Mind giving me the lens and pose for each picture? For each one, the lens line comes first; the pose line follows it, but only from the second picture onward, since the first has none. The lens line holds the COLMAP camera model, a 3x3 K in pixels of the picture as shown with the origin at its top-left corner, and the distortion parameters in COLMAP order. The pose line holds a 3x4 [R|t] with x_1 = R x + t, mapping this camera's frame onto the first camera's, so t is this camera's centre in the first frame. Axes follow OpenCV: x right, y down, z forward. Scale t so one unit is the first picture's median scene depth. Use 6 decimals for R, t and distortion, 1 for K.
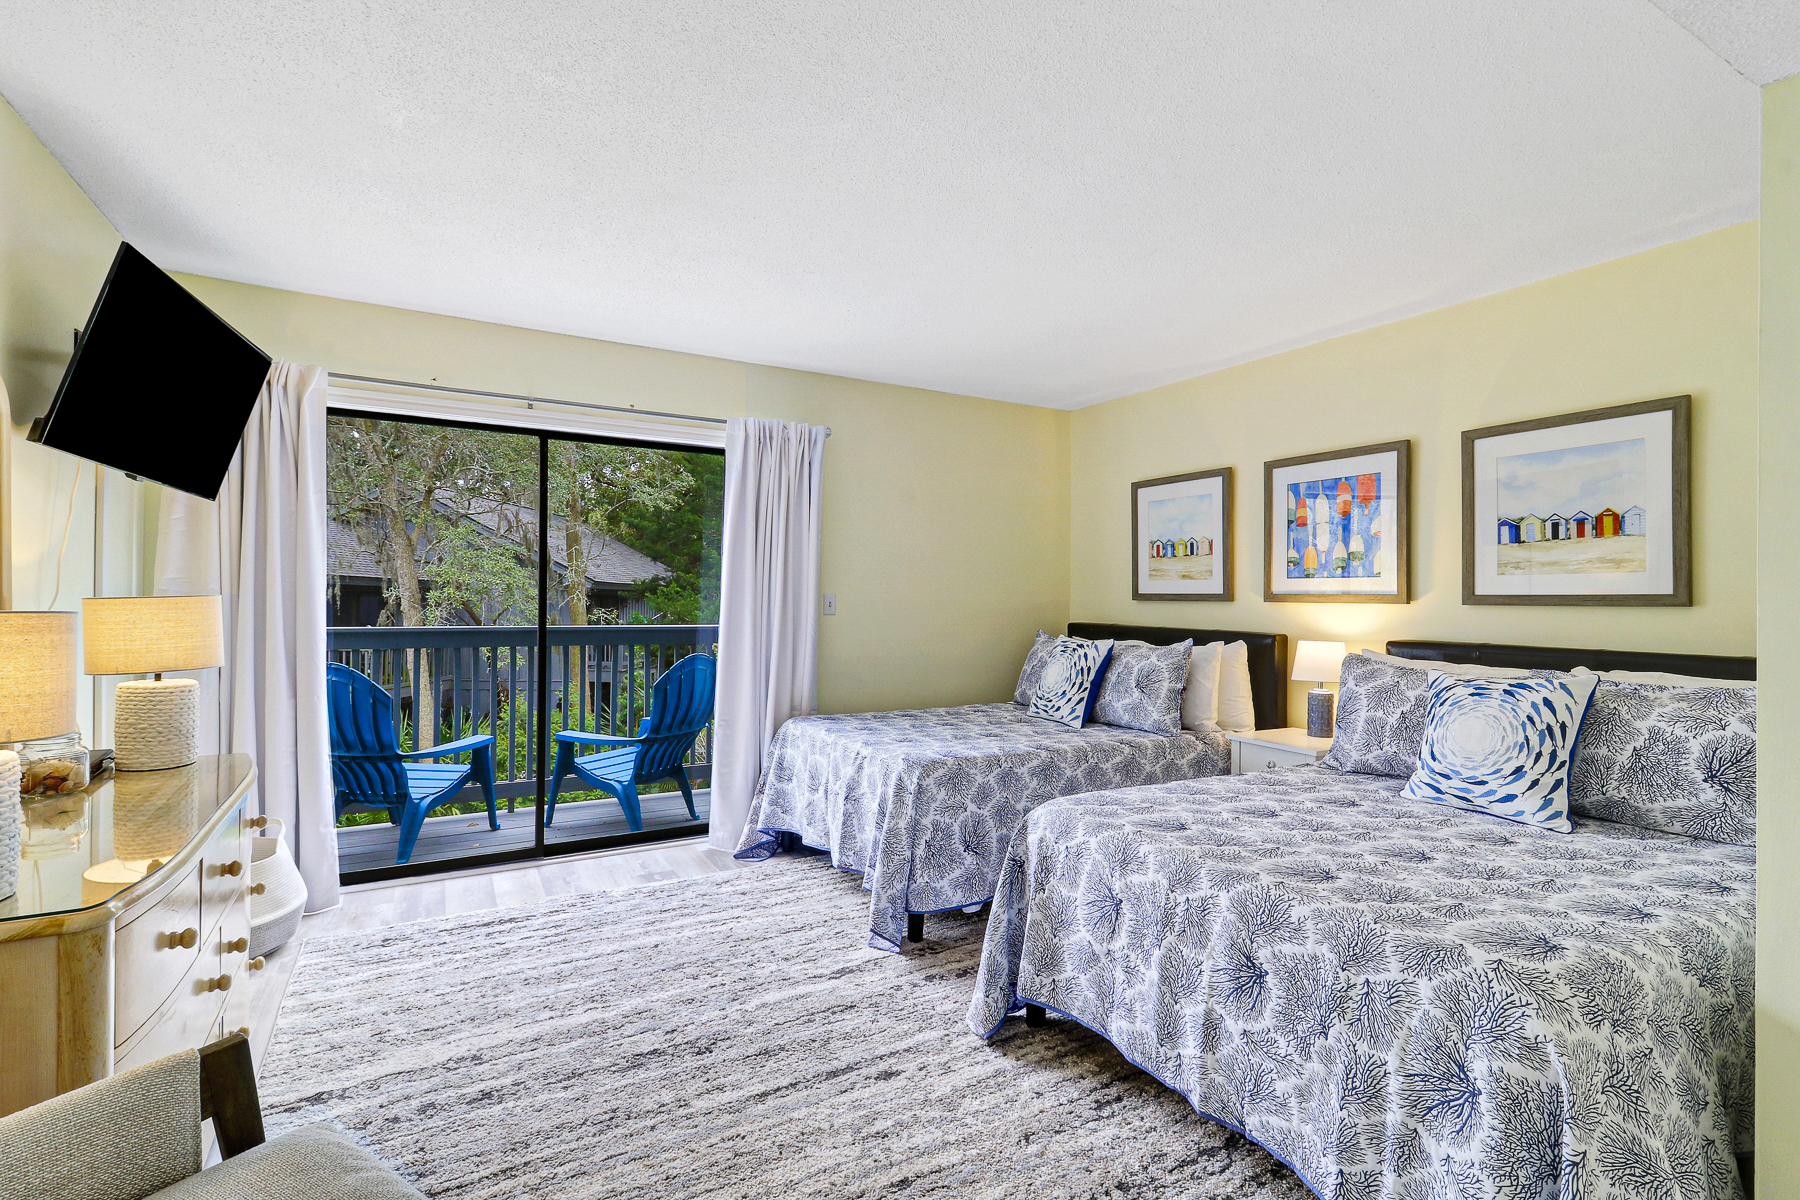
lens RADIAL K [[845.6, 0, 913.6], [0, 845.6, 602.5], [0, 0, 1]] dist [0.019040, -0.007437]
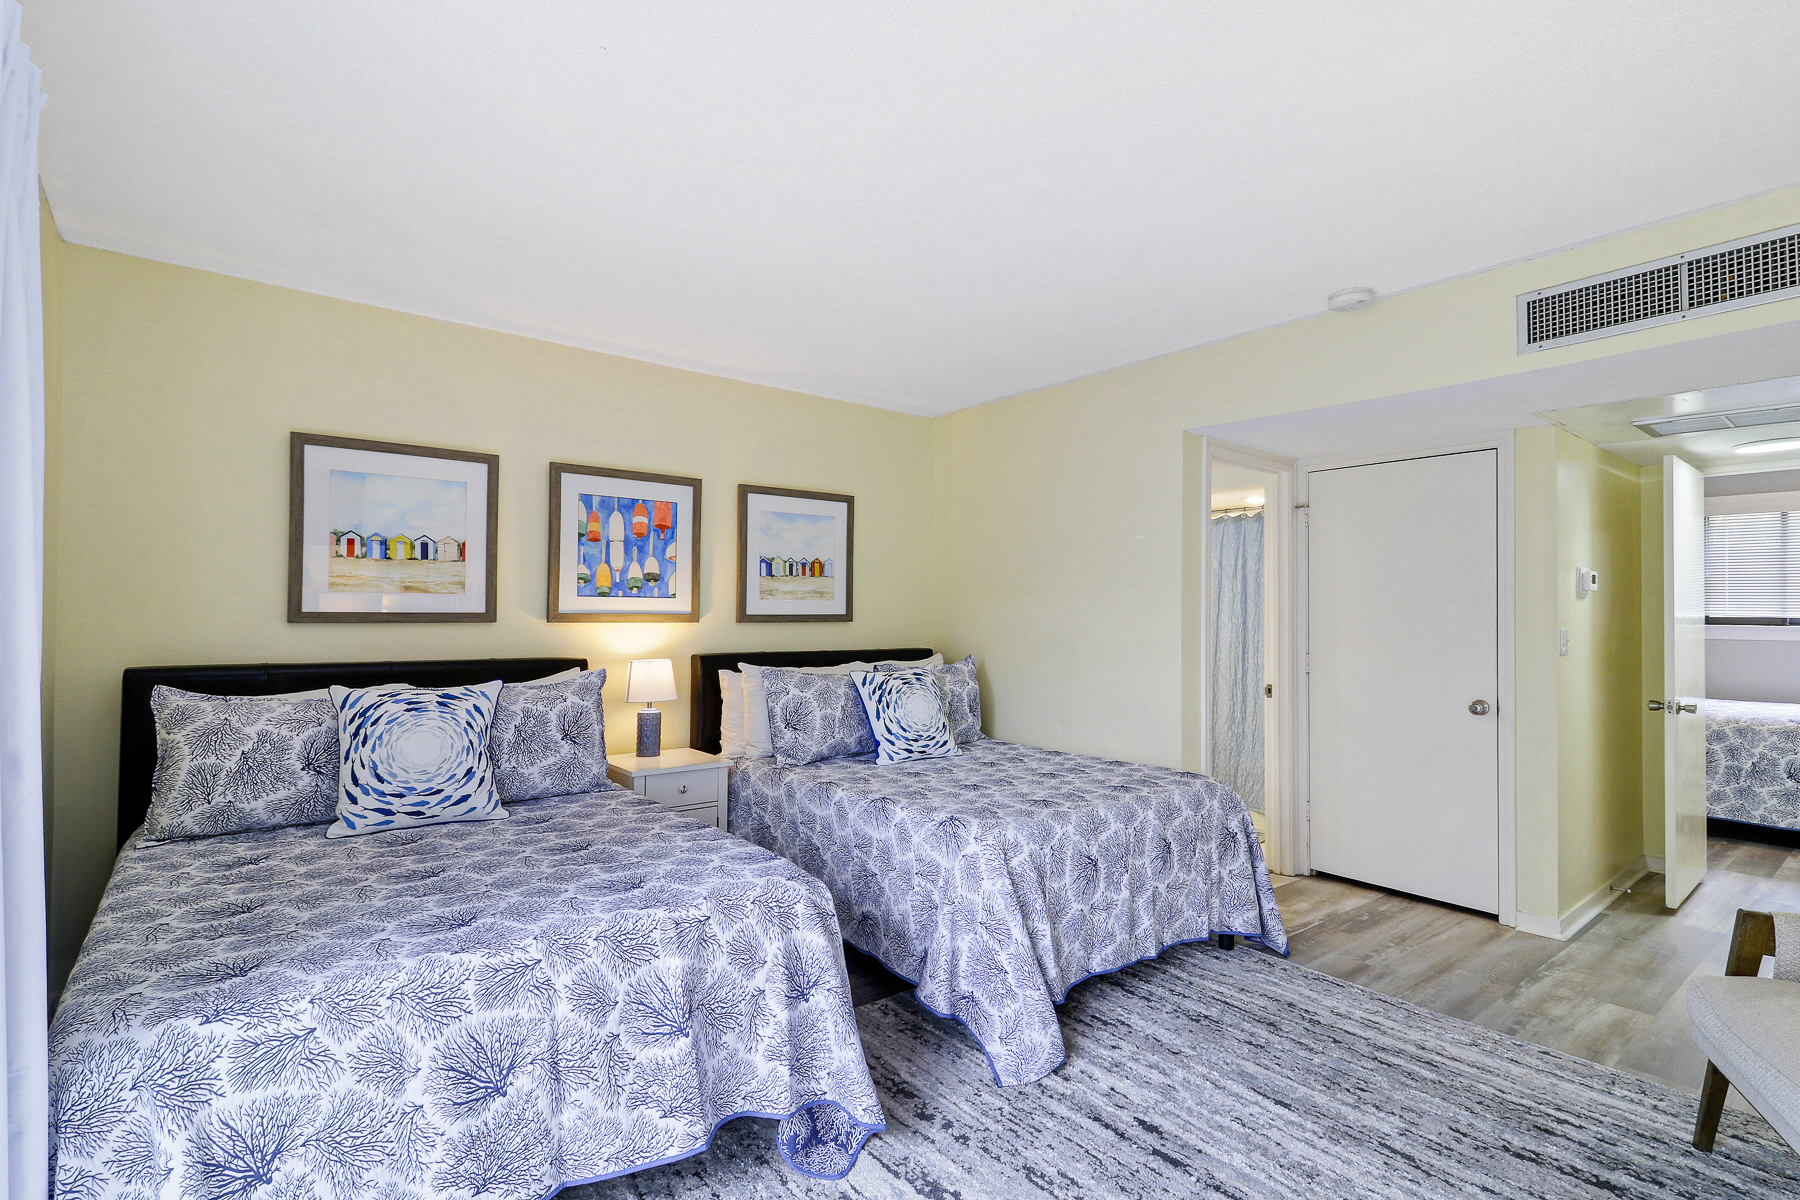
lens RADIAL K [[845.6, 0, 909.1], [0, 845.6, 604.8], [0, 0, 1]] dist [0.019040, -0.007437]
pose [[-0.171036, -0.003564, 0.985258, -0.586229], [-0.003306, 0.999990, 0.003044, -0.025621], [-0.985259, -0.002737, -0.171046, 0.898036]]
